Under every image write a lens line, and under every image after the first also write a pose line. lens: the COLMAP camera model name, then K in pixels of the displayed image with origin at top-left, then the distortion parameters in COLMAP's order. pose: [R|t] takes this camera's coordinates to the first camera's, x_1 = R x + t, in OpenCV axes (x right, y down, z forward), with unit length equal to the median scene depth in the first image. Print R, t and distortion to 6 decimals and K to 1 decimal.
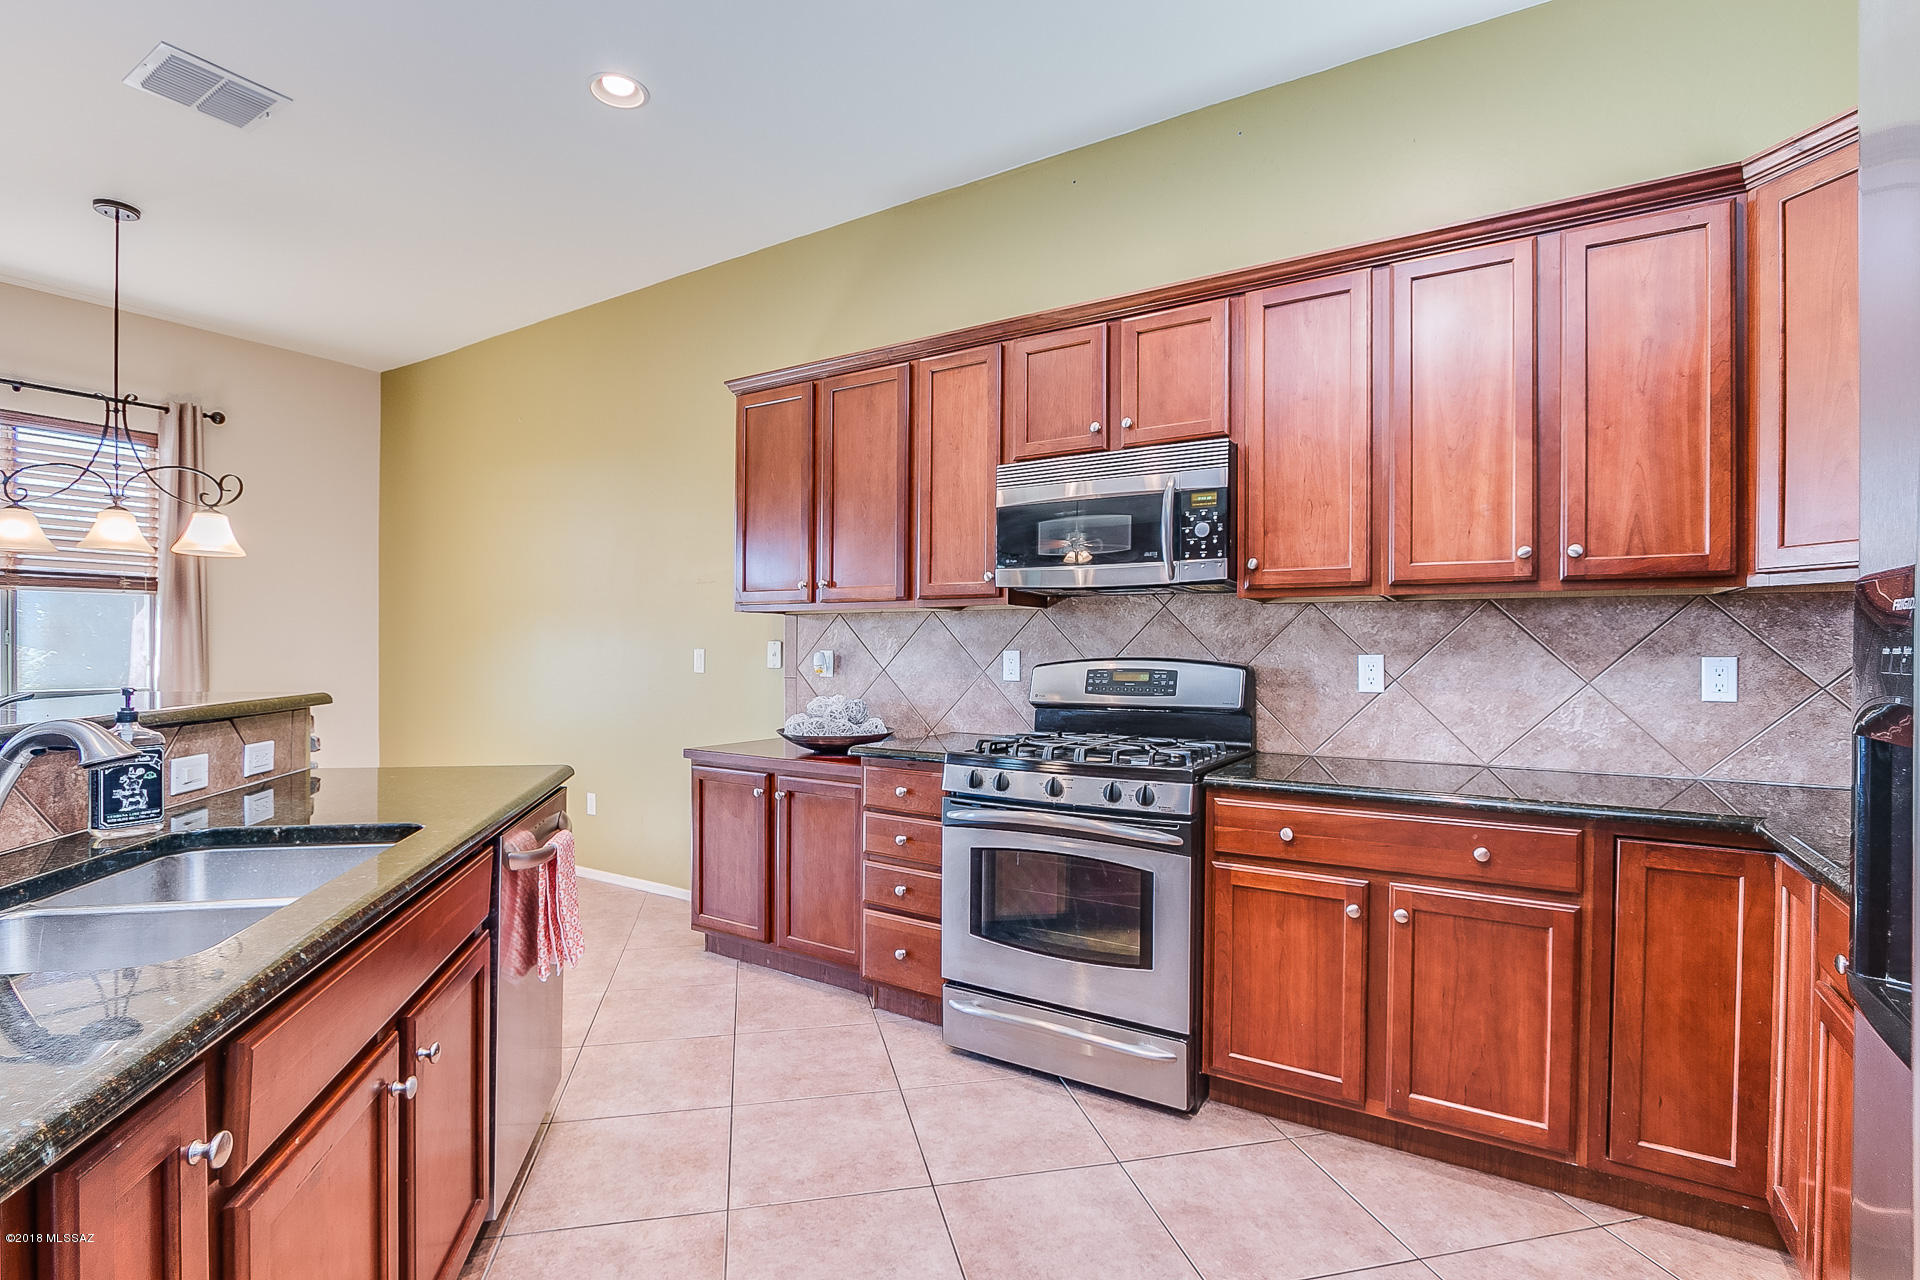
lens RADIAL K [[891.0, 0, 953.9], [0, 891.0, 650.0], [0, 0, 1]] dist [-0.016638, 0.001981]
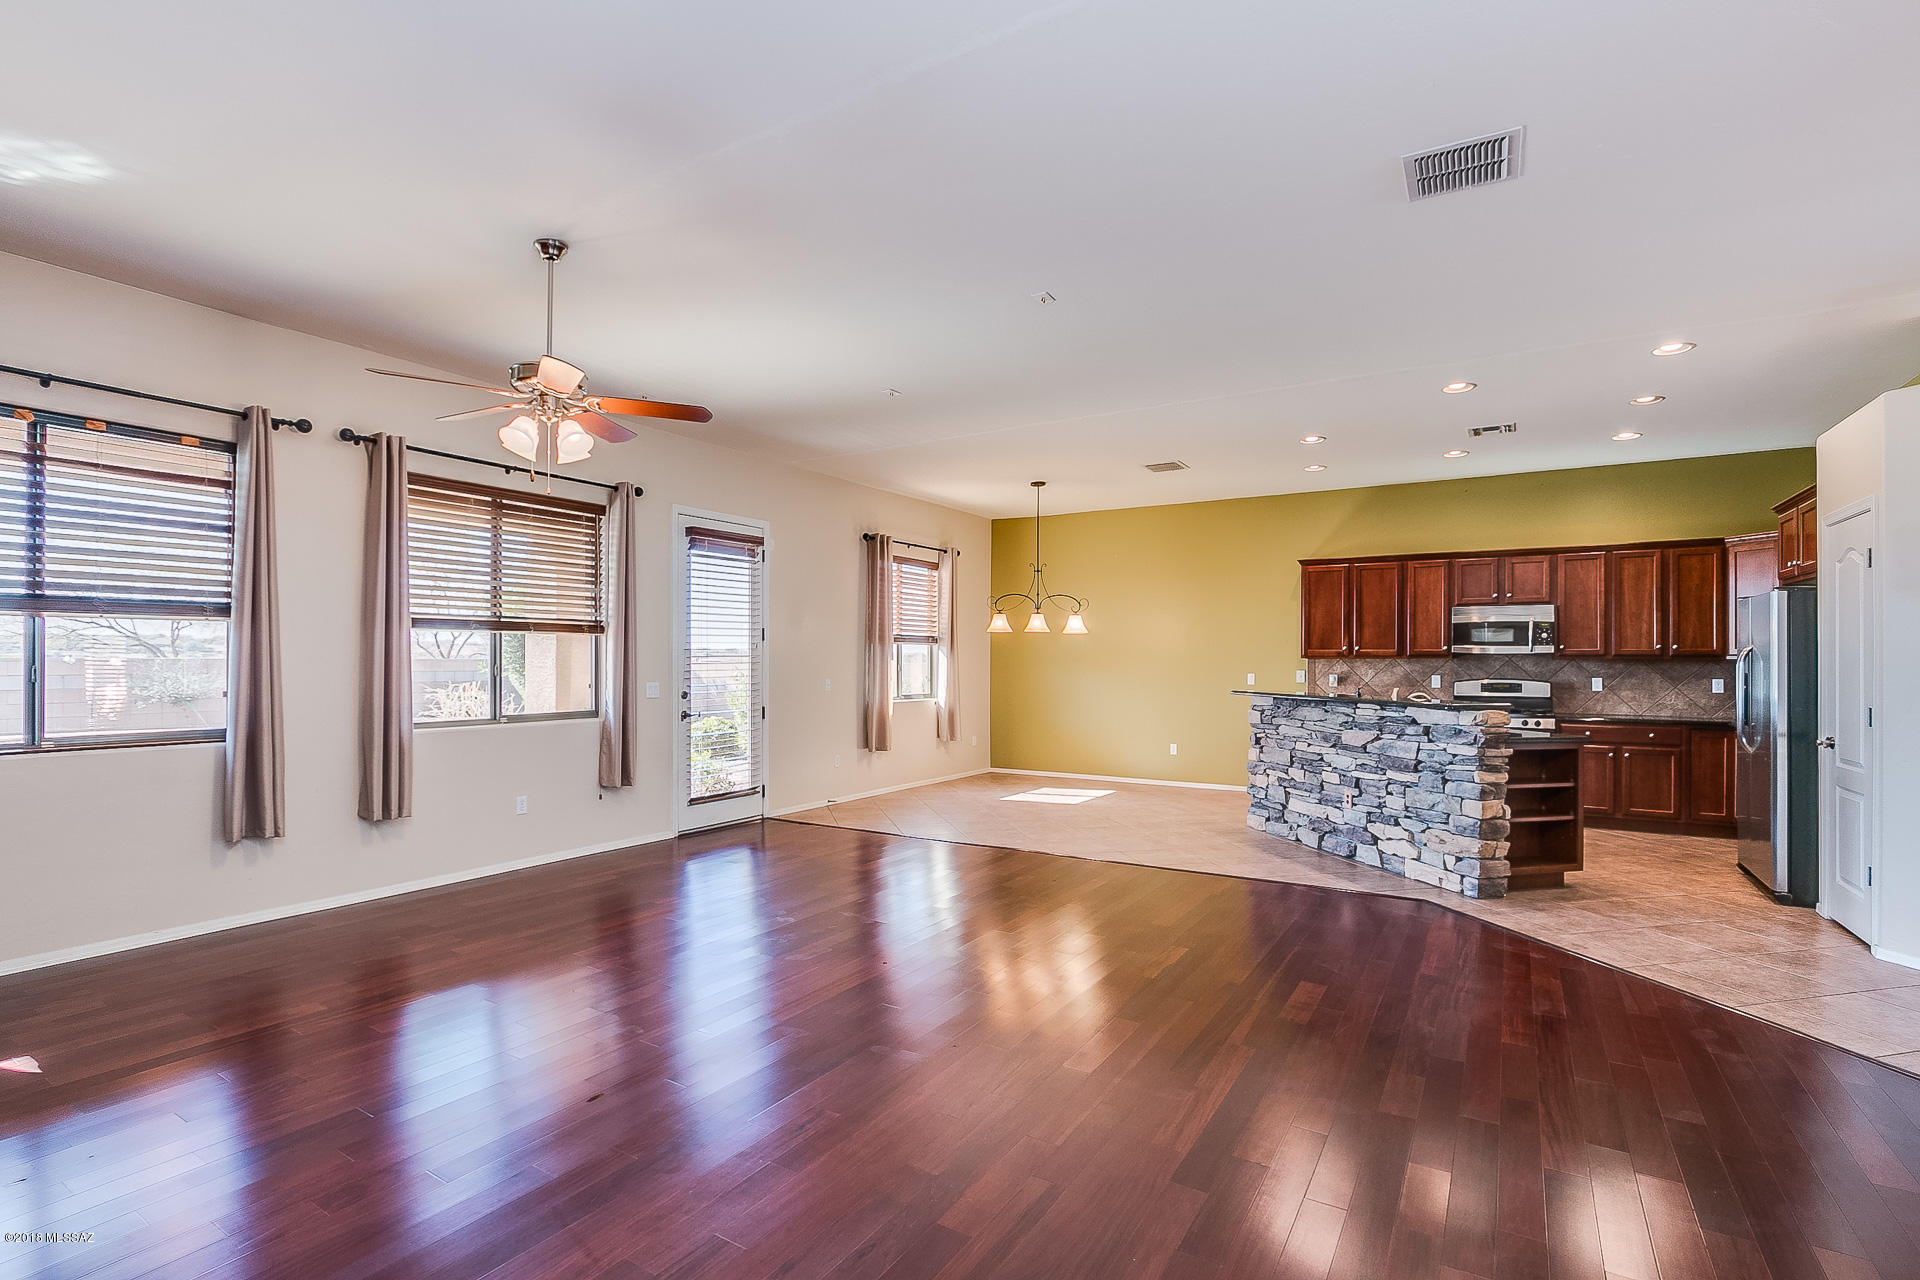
lens RADIAL K [[891.0, 0, 961.8], [0, 891.0, 648.7], [0, 0, 1]] dist [-0.016638, 0.001981]
pose [[0.999993, 0.001554, 0.003474, -1.618196], [-0.001494, 0.999852, -0.017127, -0.037198], [-0.003500, 0.017121, 0.999847, -1.874503]]
